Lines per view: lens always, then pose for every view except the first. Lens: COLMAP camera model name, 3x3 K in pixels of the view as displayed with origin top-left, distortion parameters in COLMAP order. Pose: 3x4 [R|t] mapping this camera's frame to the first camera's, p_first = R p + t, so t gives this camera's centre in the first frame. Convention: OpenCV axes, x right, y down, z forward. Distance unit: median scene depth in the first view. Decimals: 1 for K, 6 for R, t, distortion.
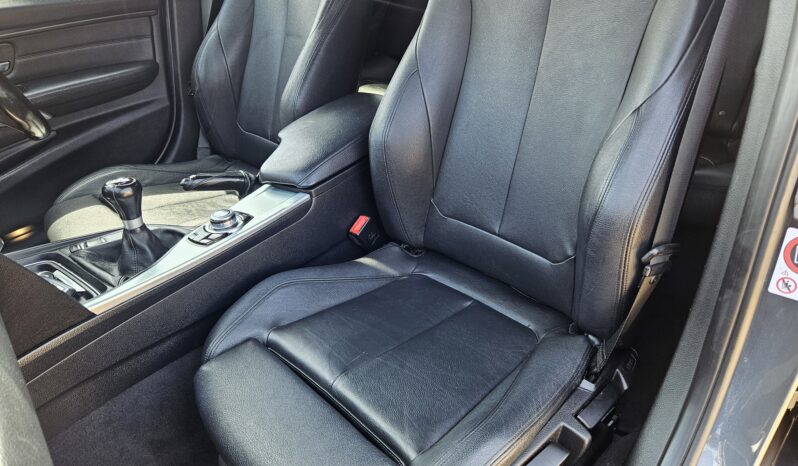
lens RADIAL K [[545.2, 0, 395.8], [0, 545.2, 229.2], [0, 0, 1]] dist [0.036862, -0.036517]
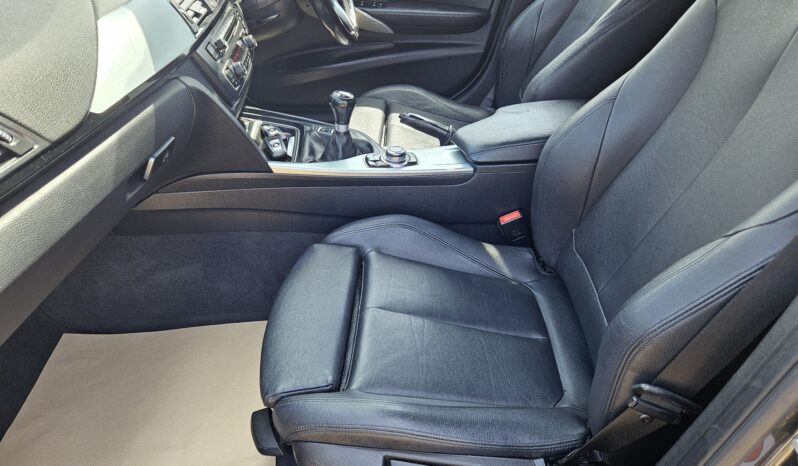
lens RADIAL K [[545.2, 0, 392.1], [0, 545.2, 236.8], [0, 0, 1]] dist [0.036862, -0.036517]
pose [[0.666032, 0.499906, -0.553621, 0.405860], [-0.443345, 0.862174, 0.245157, -0.141250], [0.599872, 0.082163, 0.795866, 0.043400]]
